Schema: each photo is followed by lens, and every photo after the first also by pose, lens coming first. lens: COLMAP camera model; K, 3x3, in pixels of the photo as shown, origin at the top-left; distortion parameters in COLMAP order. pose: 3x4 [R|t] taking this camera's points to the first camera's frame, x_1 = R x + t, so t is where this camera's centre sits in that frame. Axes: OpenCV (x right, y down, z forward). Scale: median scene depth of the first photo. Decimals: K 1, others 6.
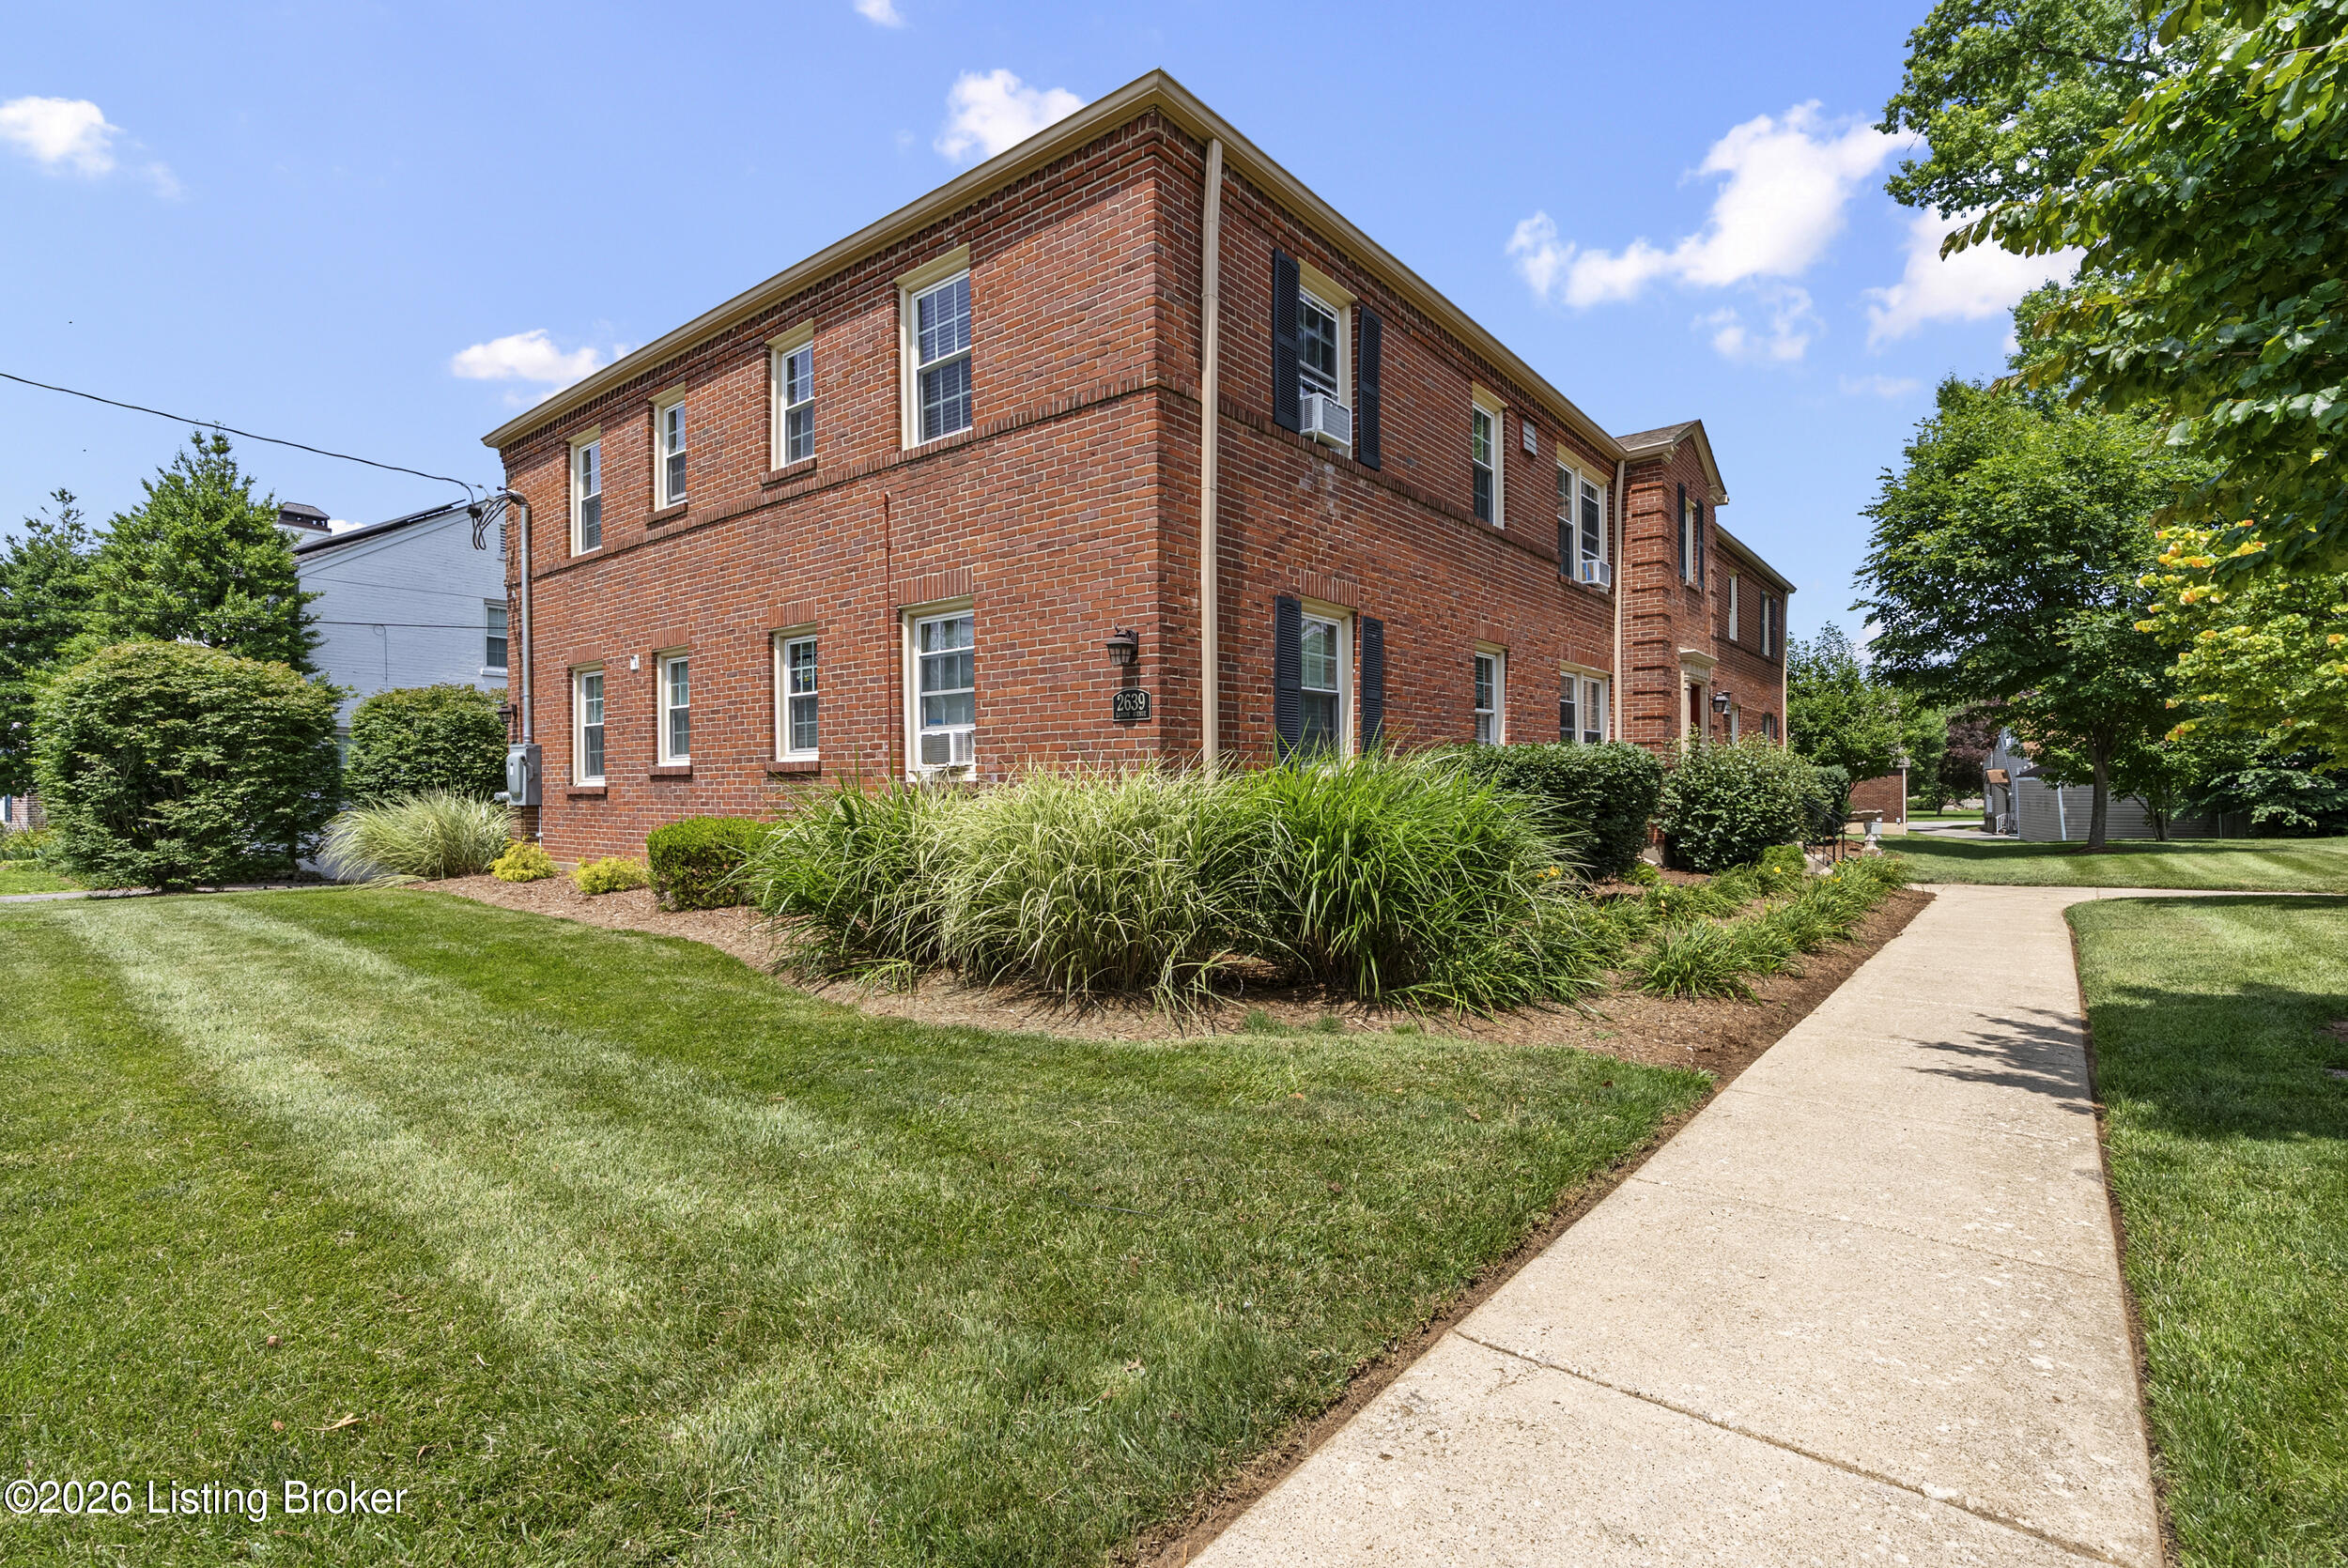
lens RADIAL K [[1098.7, 0, 1148.5], [0, 1098.7, 778.2], [0, 0, 1]] dist [-0.003891, 0.000948]
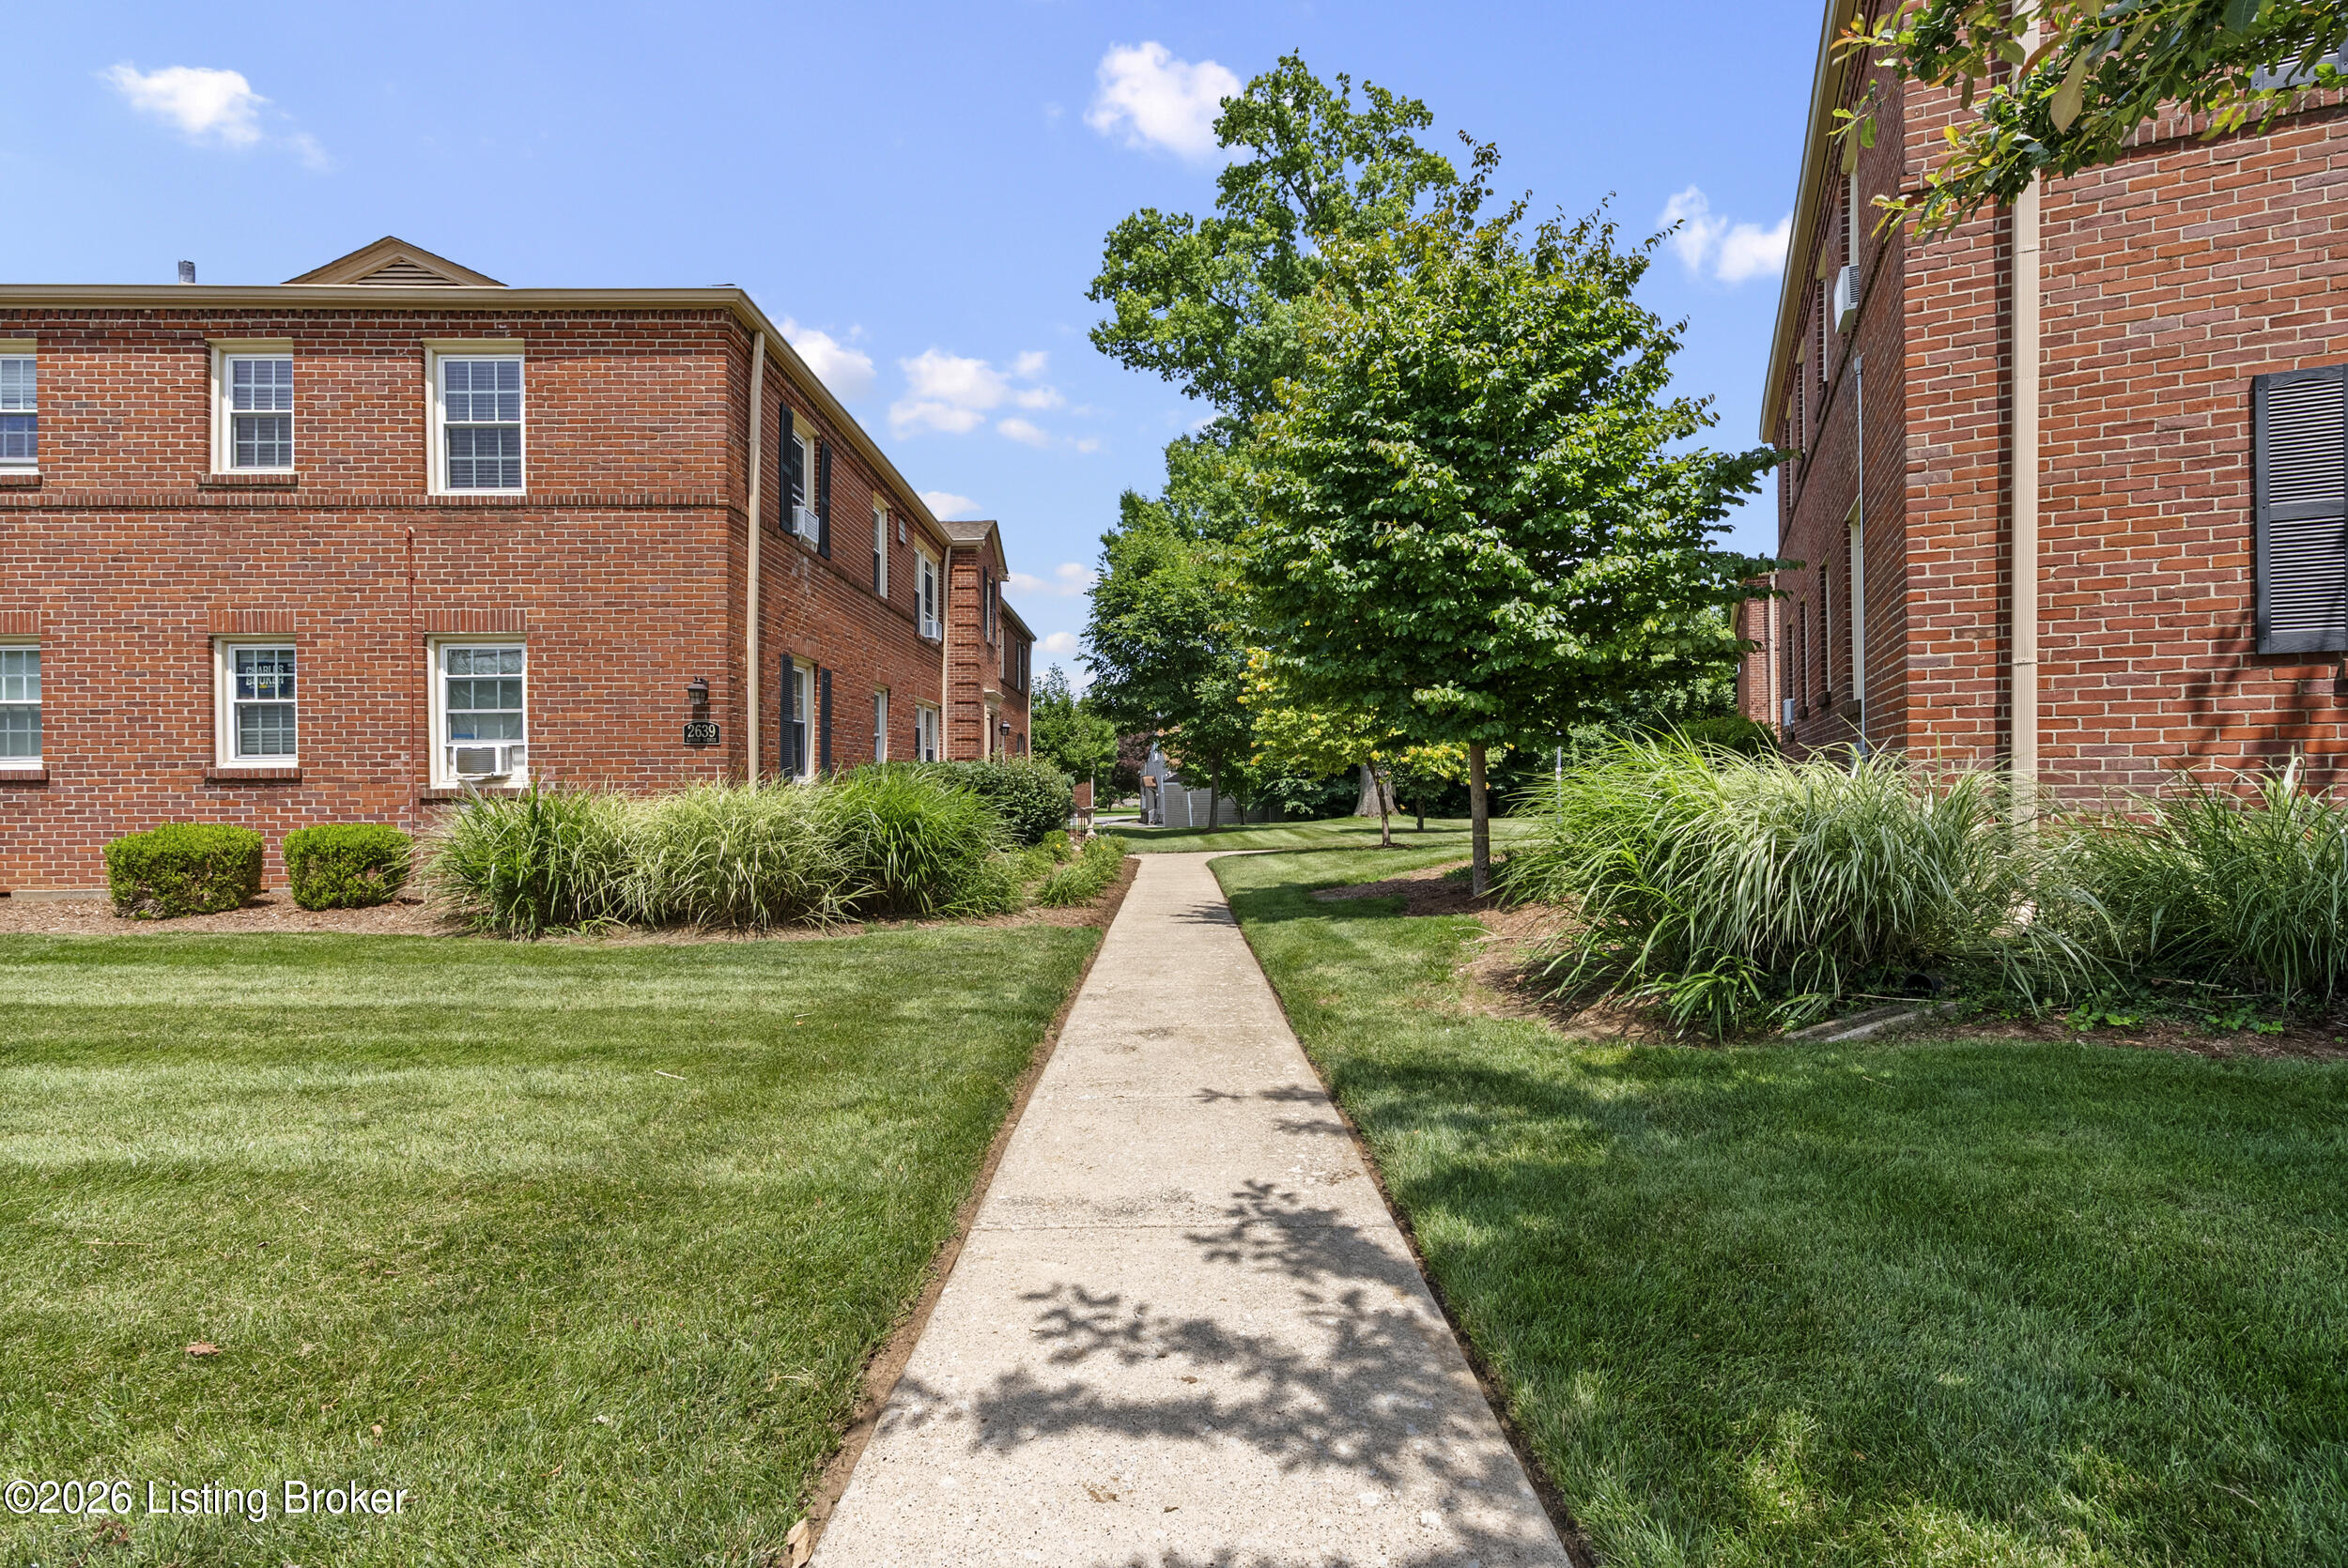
lens RADIAL K [[1098.7, 0, 1148.5], [0, 1098.7, 778.2], [0, 0, 1]] dist [-0.003891, 0.000948]
pose [[0.786668, 0.005208, 0.617355, -0.288208], [-0.003902, 0.999986, -0.003464, -0.005417], [-0.617364, 0.000316, 0.786677, -0.286821]]
